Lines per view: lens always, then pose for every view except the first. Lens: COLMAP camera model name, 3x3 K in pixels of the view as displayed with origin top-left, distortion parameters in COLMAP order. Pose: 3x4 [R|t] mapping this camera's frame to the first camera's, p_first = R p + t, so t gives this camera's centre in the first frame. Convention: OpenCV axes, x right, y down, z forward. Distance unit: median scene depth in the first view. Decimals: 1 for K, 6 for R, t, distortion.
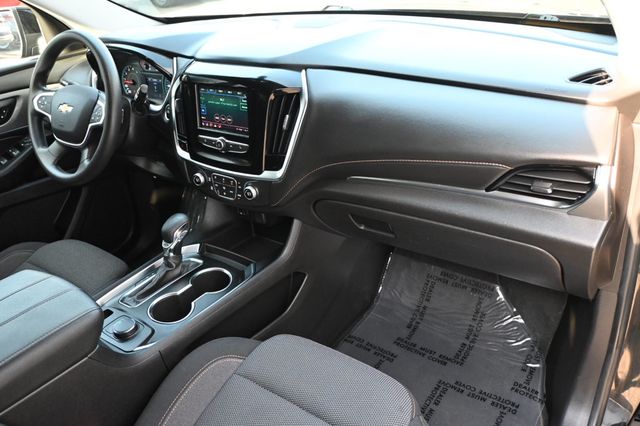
lens RADIAL K [[495.4, 0, 320.0], [0, 495.4, 213.0], [0, 0, 1]] dist [-0.044816, -0.000431]
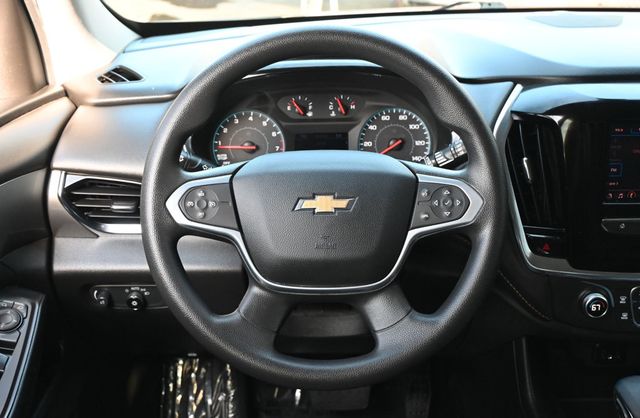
lens RADIAL K [[788.7, 0, 320.0], [0, 788.7, 209.0], [0, 0, 1]] dist [0.019289, 0.031805]
pose [[0.797781, -0.130015, 0.588762, -0.960676], [0.237056, 0.965473, -0.108011, -0.147097], [-0.554391, 0.225739, 0.801057, 0.494425]]
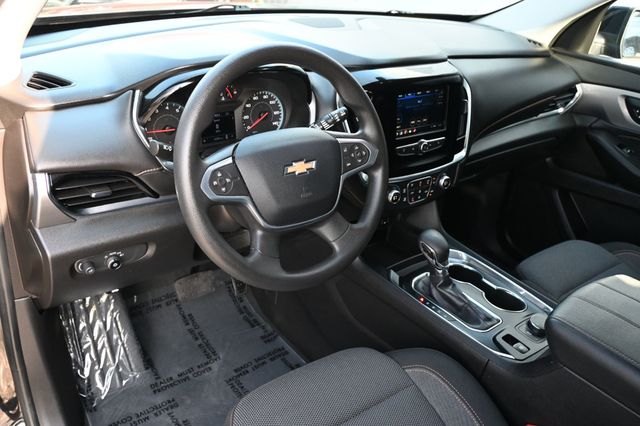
lens RADIAL K [[525.2, 0, 320.0], [0, 525.2, 213.0], [0, 0, 1]] dist [-0.010363, -0.005874]
pose [[0.299718, -0.349101, 0.887861, -1.174378], [0.369333, 0.900536, 0.229407, -0.319405], [-0.879637, 0.259159, 0.398842, 0.762763]]
